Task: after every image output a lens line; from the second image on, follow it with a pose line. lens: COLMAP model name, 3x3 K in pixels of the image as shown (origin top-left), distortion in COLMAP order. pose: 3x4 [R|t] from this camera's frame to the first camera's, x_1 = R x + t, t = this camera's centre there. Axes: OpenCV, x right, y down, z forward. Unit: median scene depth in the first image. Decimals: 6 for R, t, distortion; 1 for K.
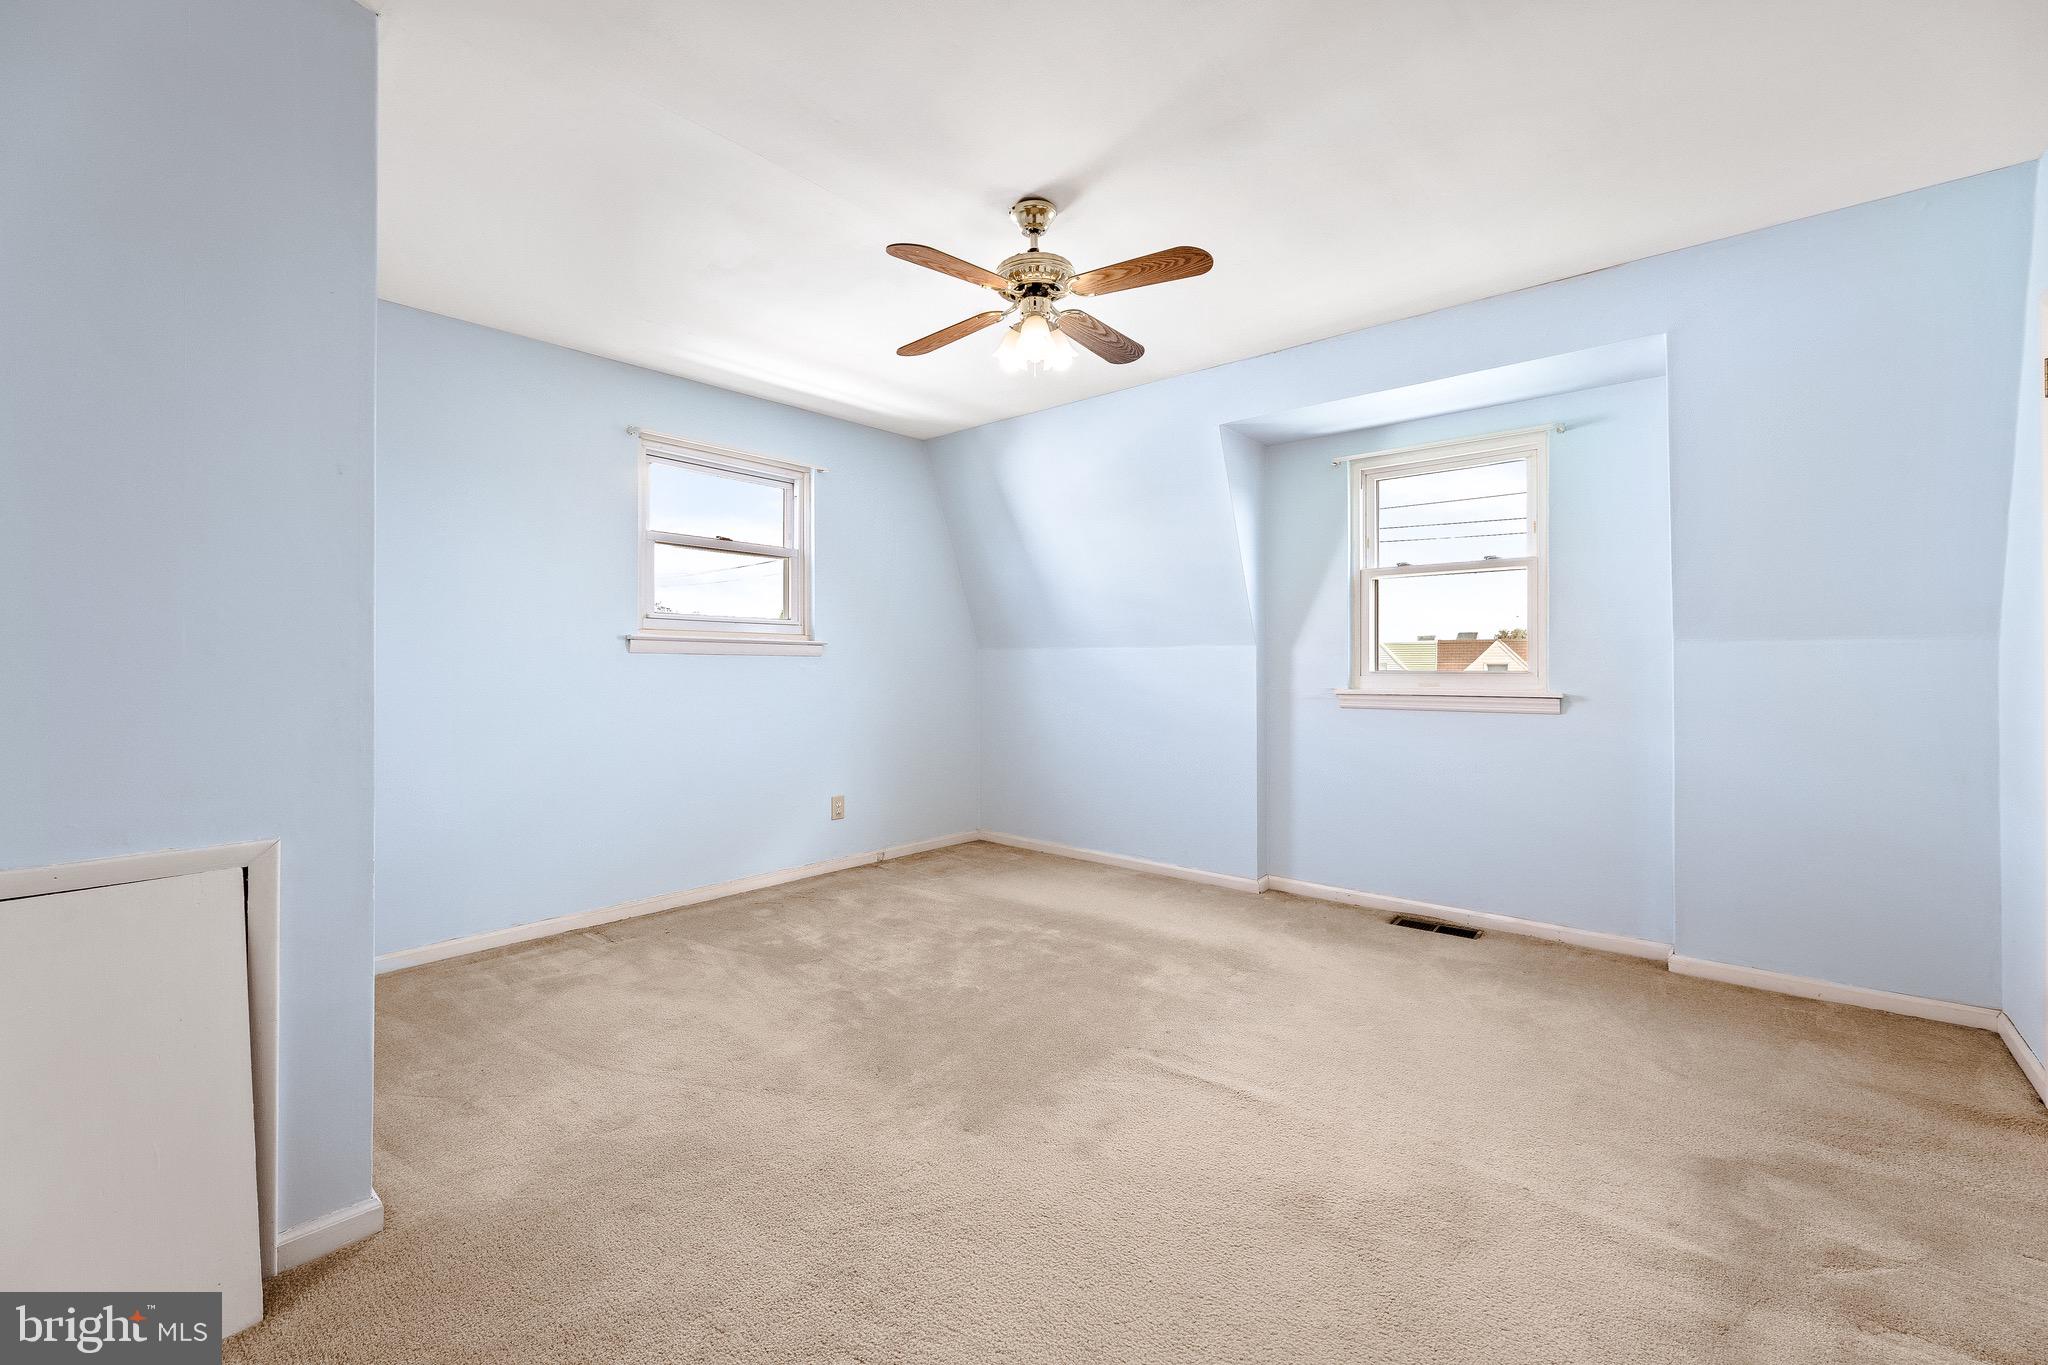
lens RADIAL K [[836.3, 0, 1029.7], [0, 836.3, 671.4], [0, 0, 1]] dist [0.001472, -0.000339]
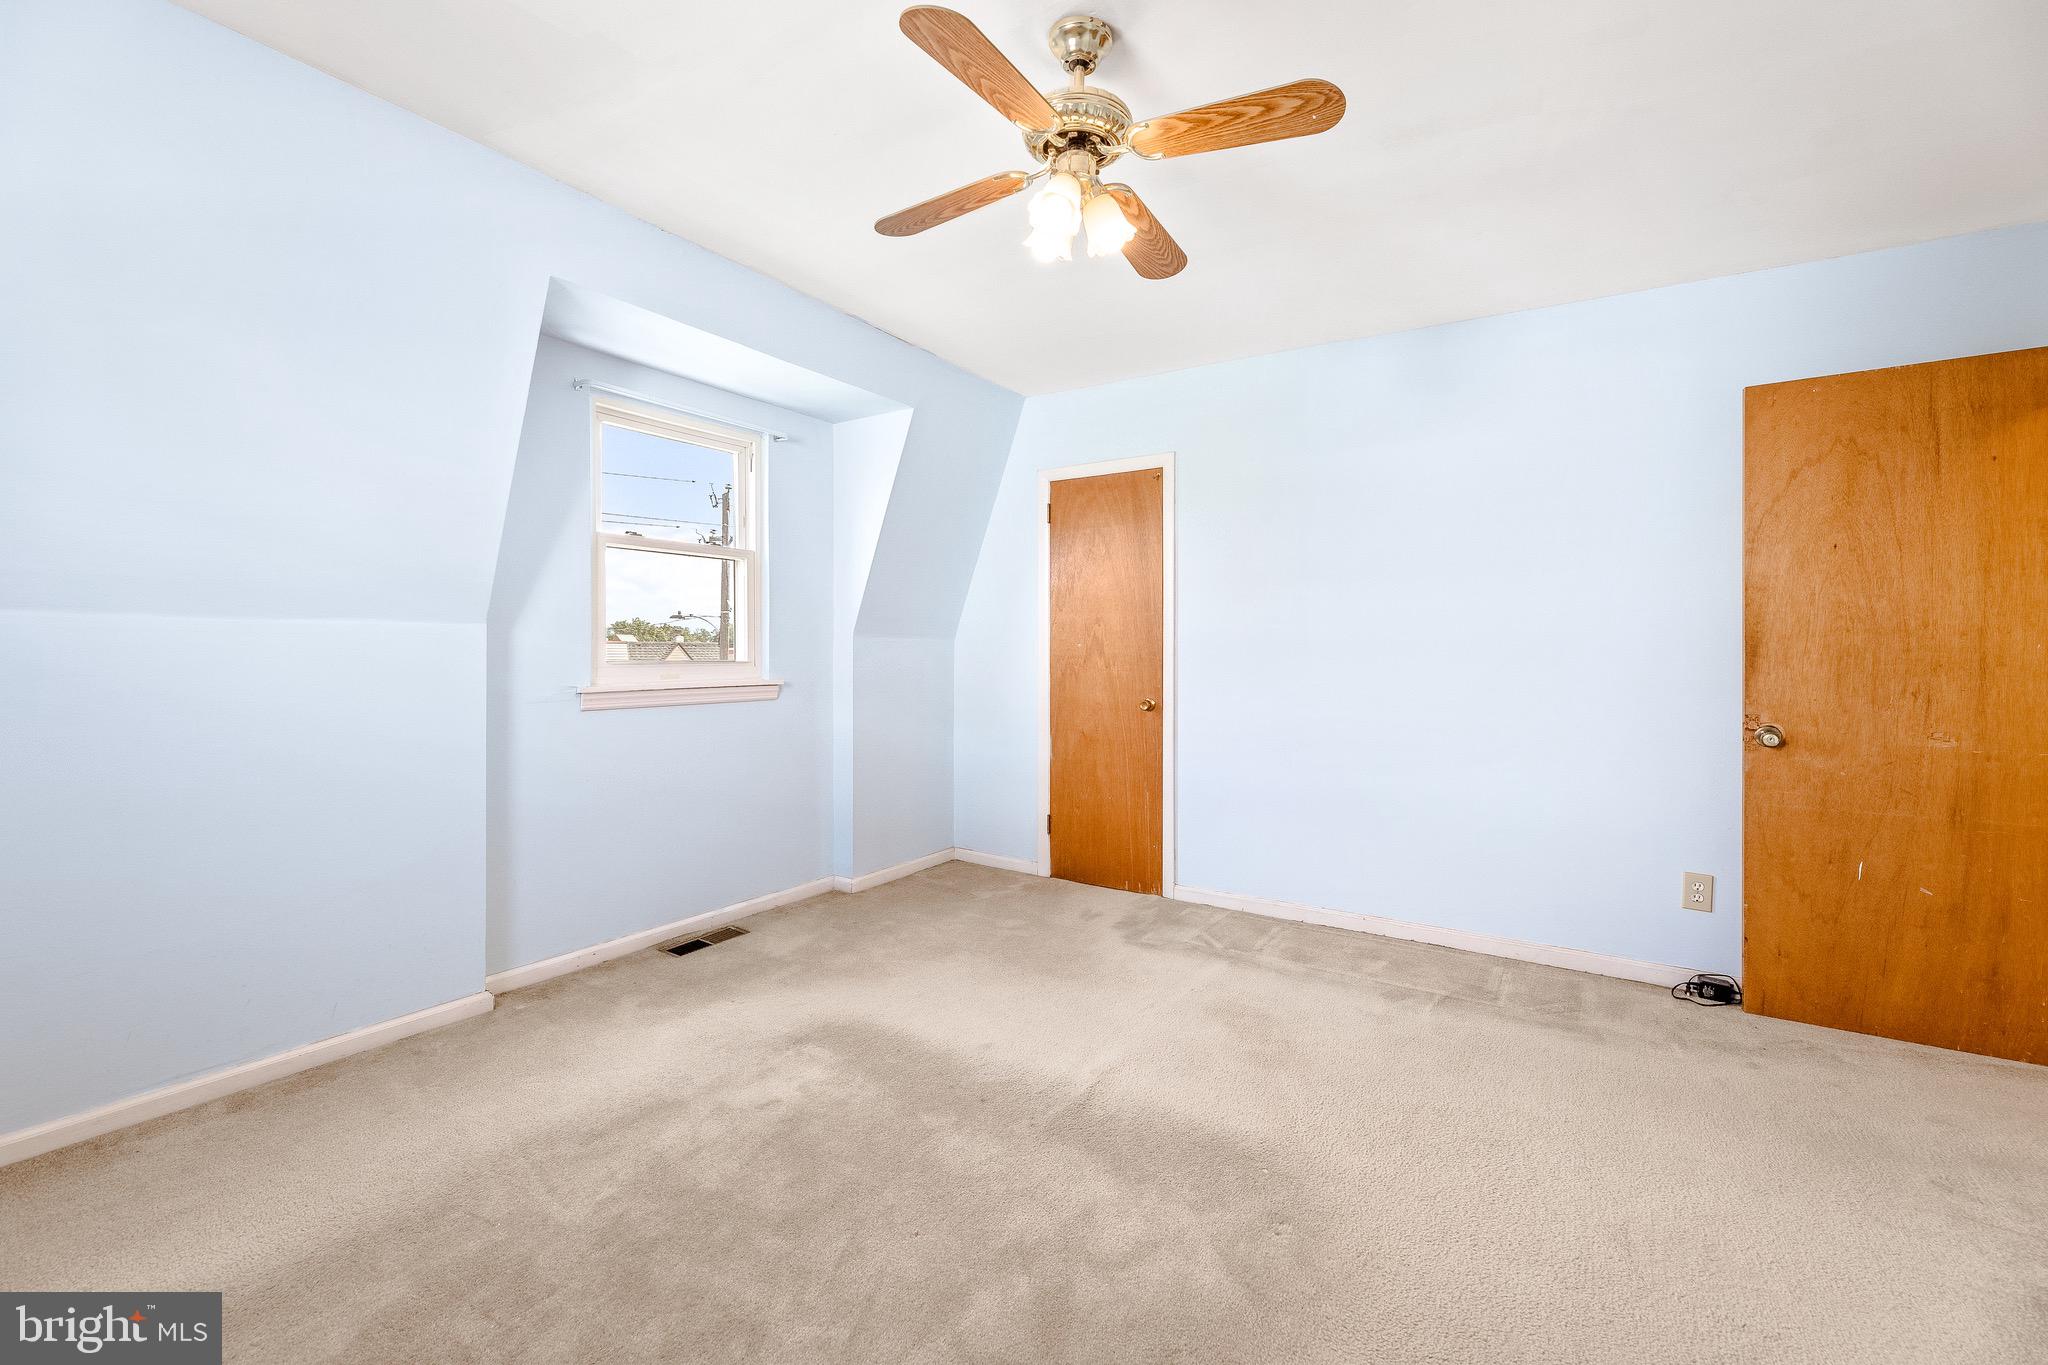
lens RADIAL K [[836.3, 0, 1029.7], [0, 836.3, 664.7], [0, 0, 1]] dist [0.001472, -0.000339]
pose [[-0.108785, -0.012103, 0.993992, -0.466018], [0.008839, 0.999875, 0.013142, -0.005297], [-0.994026, 0.010216, -0.108665, 0.749308]]
